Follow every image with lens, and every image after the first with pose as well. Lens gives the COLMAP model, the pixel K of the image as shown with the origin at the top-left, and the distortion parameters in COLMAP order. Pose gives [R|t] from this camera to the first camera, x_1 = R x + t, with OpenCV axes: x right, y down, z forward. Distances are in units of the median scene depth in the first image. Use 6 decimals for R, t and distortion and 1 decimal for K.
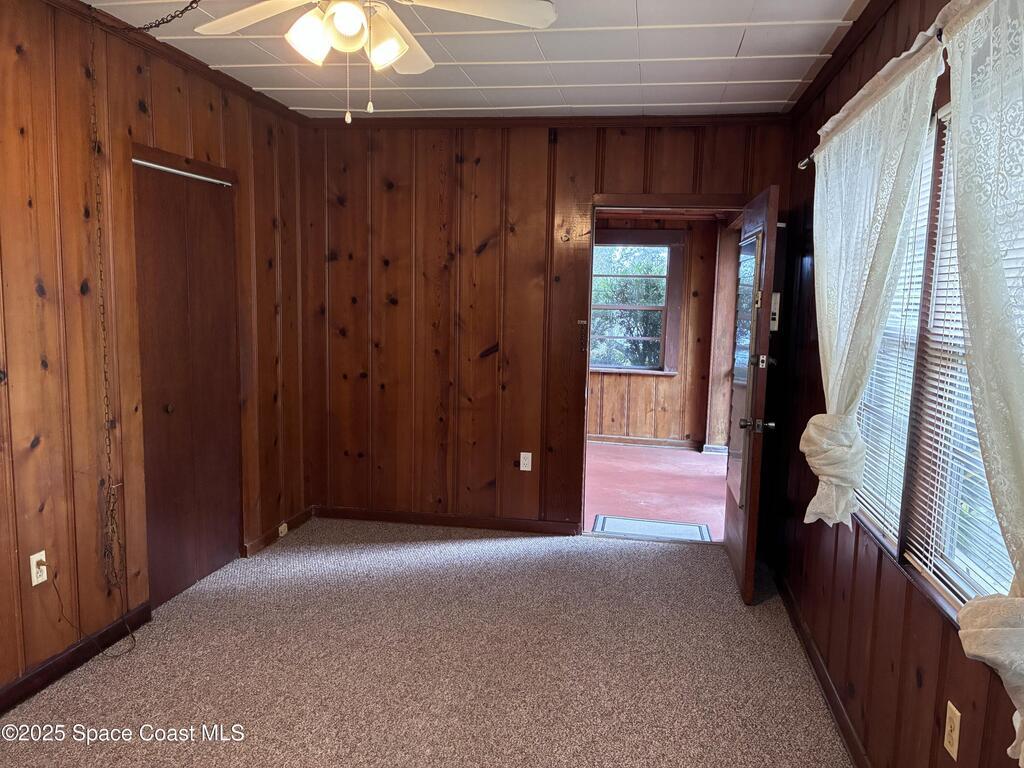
lens RADIAL K [[773.3, 0, 512.0], [0, 773.3, 384.0], [0, 0, 1]] dist [0.074035, -0.148828]
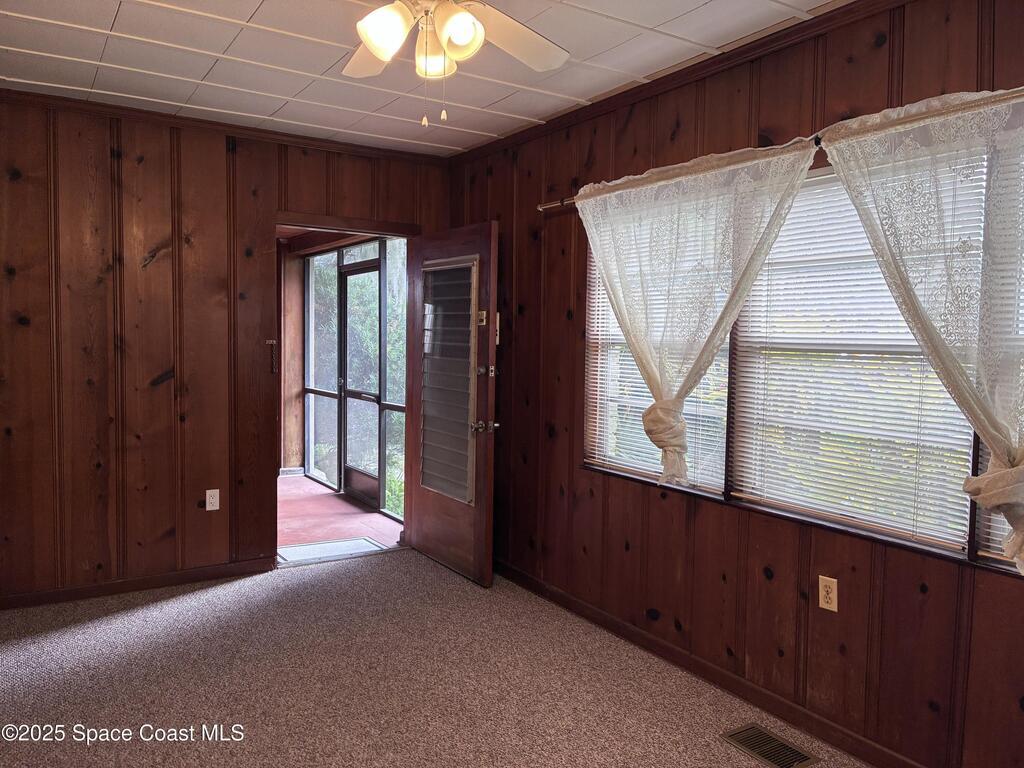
lens RADIAL K [[783.4, 0, 512.0], [0, 783.4, 369.9], [0, 0, 1]] dist [0.016001, 0.001581]
pose [[0.740603, -0.041946, 0.670632, -0.329520], [0.077707, 0.996700, -0.023474, -0.000620], [-0.667434, 0.069498, 0.741419, 0.089586]]
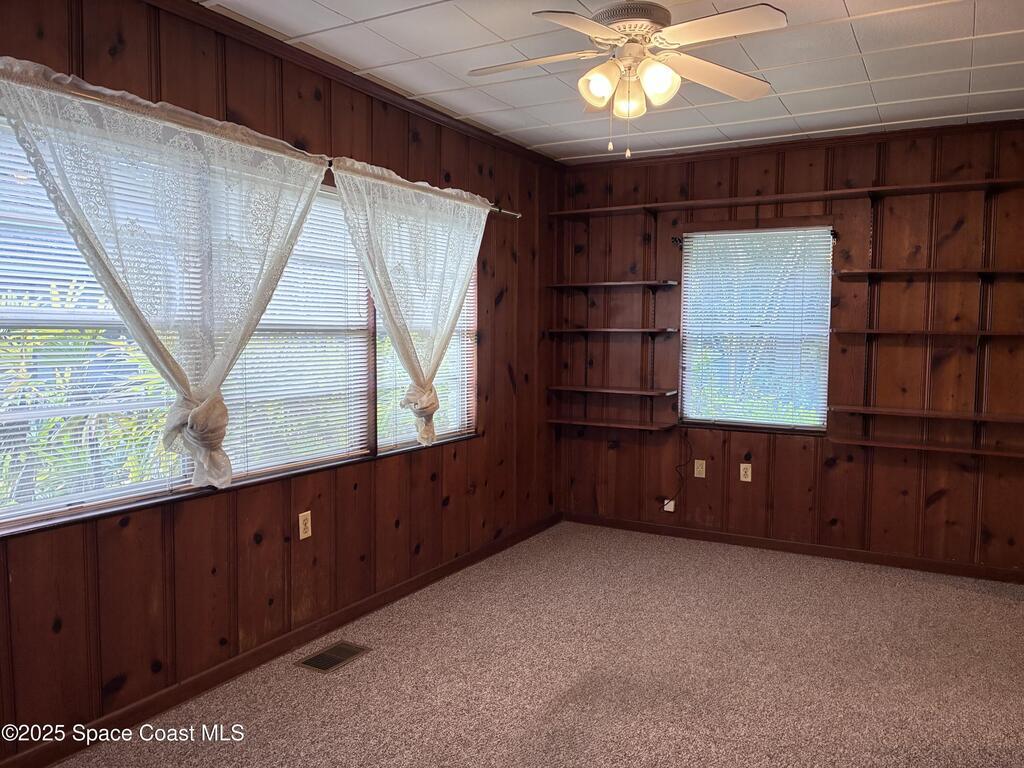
lens RADIAL K [[783.4, 0, 512.0], [0, 783.4, 369.9], [0, 0, 1]] dist [0.016001, 0.001581]
pose [[-0.944629, -0.053246, 0.323792, -0.185205], [0.000409, 0.986555, 0.163428, -0.086988], [-0.328141, 0.154511, -0.931907, 0.932213]]
